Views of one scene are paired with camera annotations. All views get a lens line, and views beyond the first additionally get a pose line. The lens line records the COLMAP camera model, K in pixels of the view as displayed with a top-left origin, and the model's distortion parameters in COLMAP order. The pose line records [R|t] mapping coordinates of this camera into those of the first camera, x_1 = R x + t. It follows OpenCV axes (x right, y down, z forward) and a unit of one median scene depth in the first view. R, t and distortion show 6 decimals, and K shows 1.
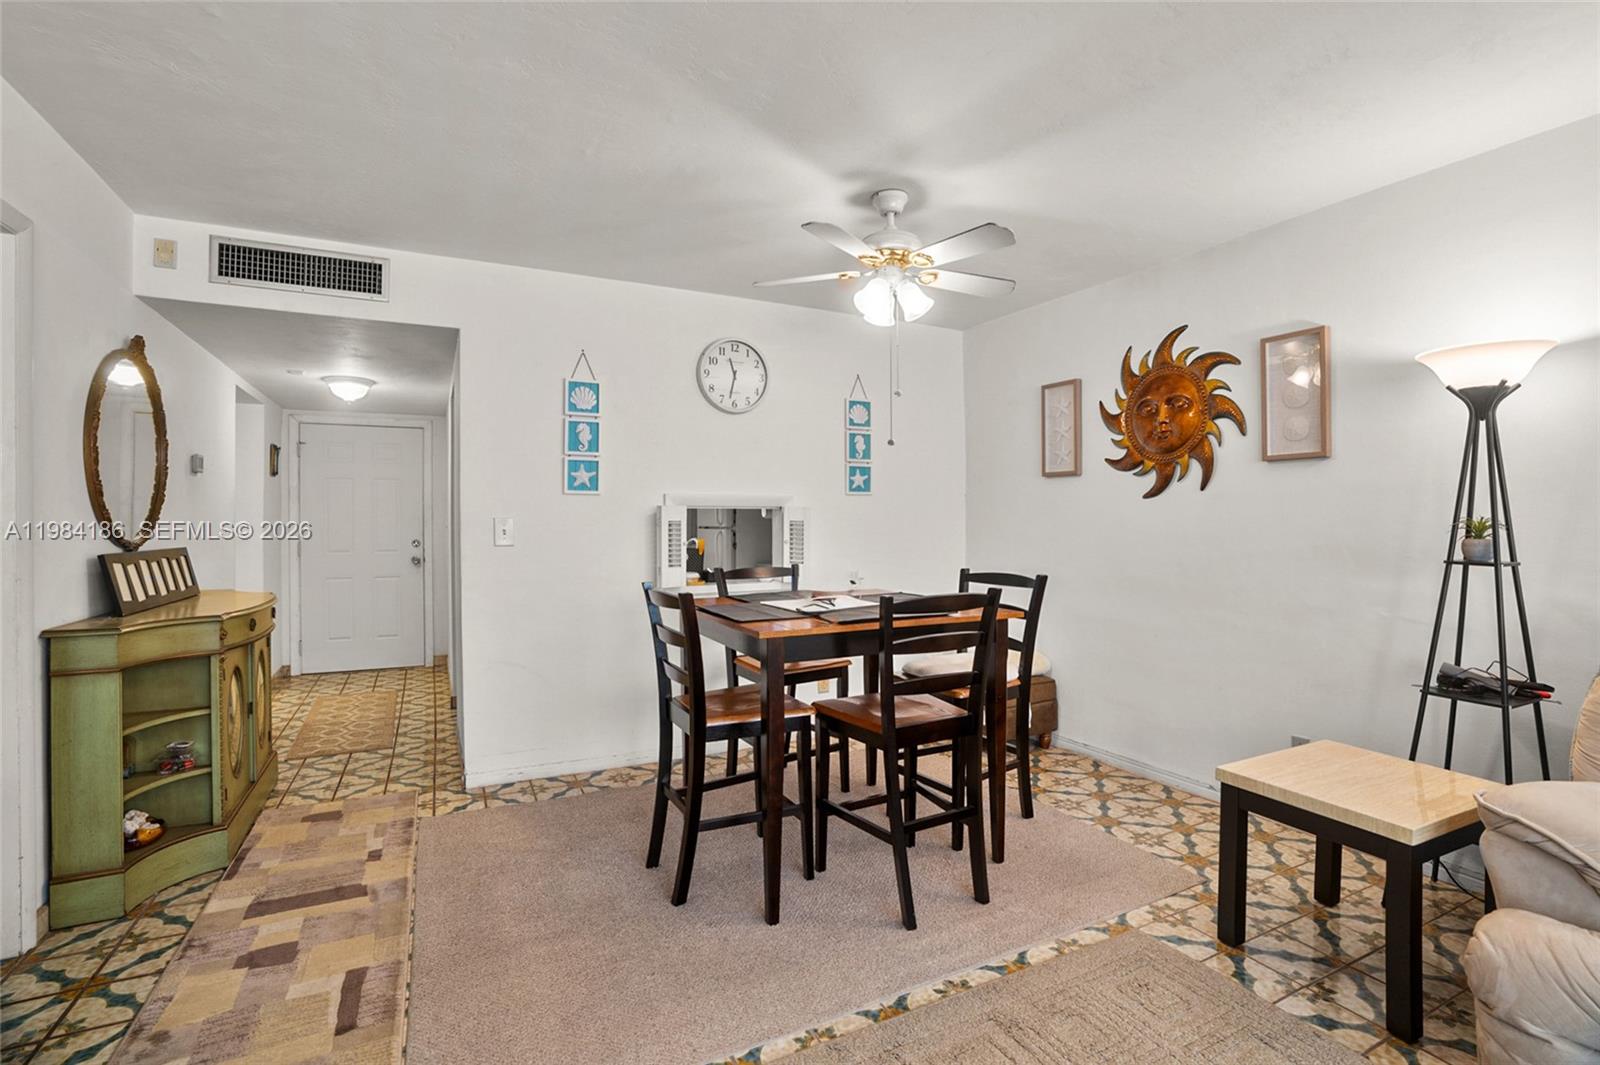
lens RADIAL K [[745.8, 0, 810.0], [0, 745.8, 524.5], [0, 0, 1]] dist [-0.059882, 0.022576]
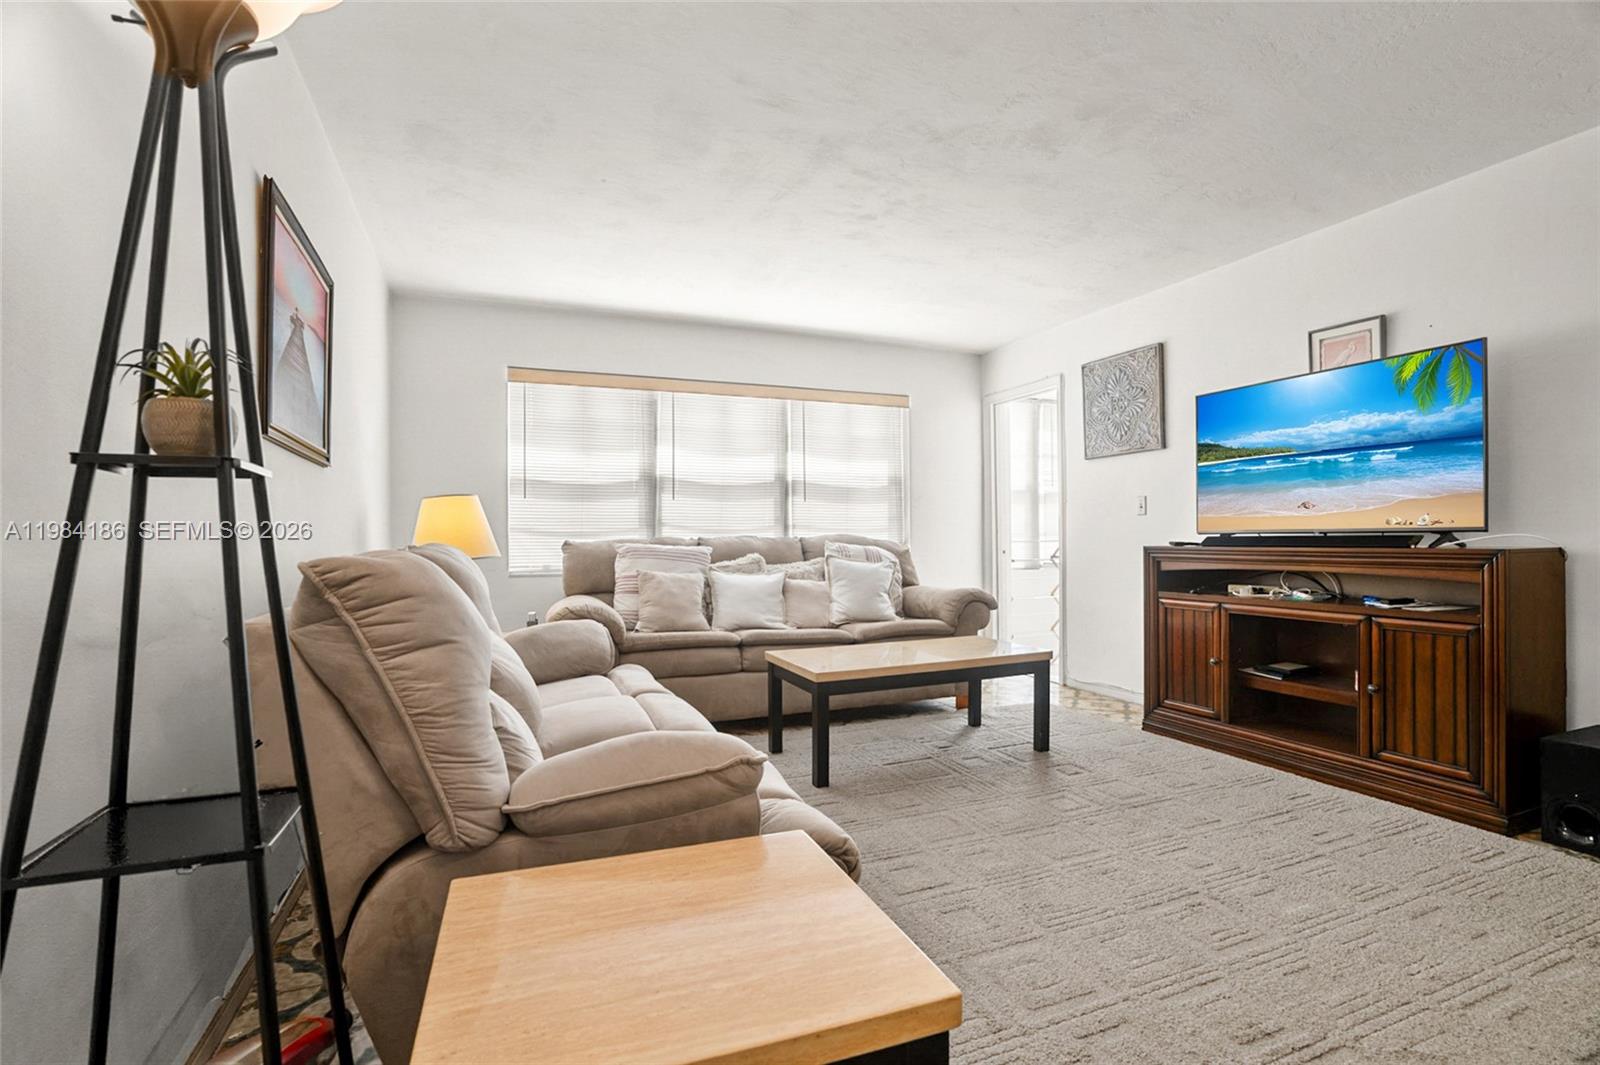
lens RADIAL K [[747.1, 0, 804.6], [0, 747.1, 543.0], [0, 0, 1]] dist [-0.071921, 0.030413]
pose [[-0.996429, 0.010624, 0.083767, 0.412060], [0.011713, 0.999853, 0.012512, 0.064020], [-0.083622, 0.013449, -0.996407, 0.936481]]
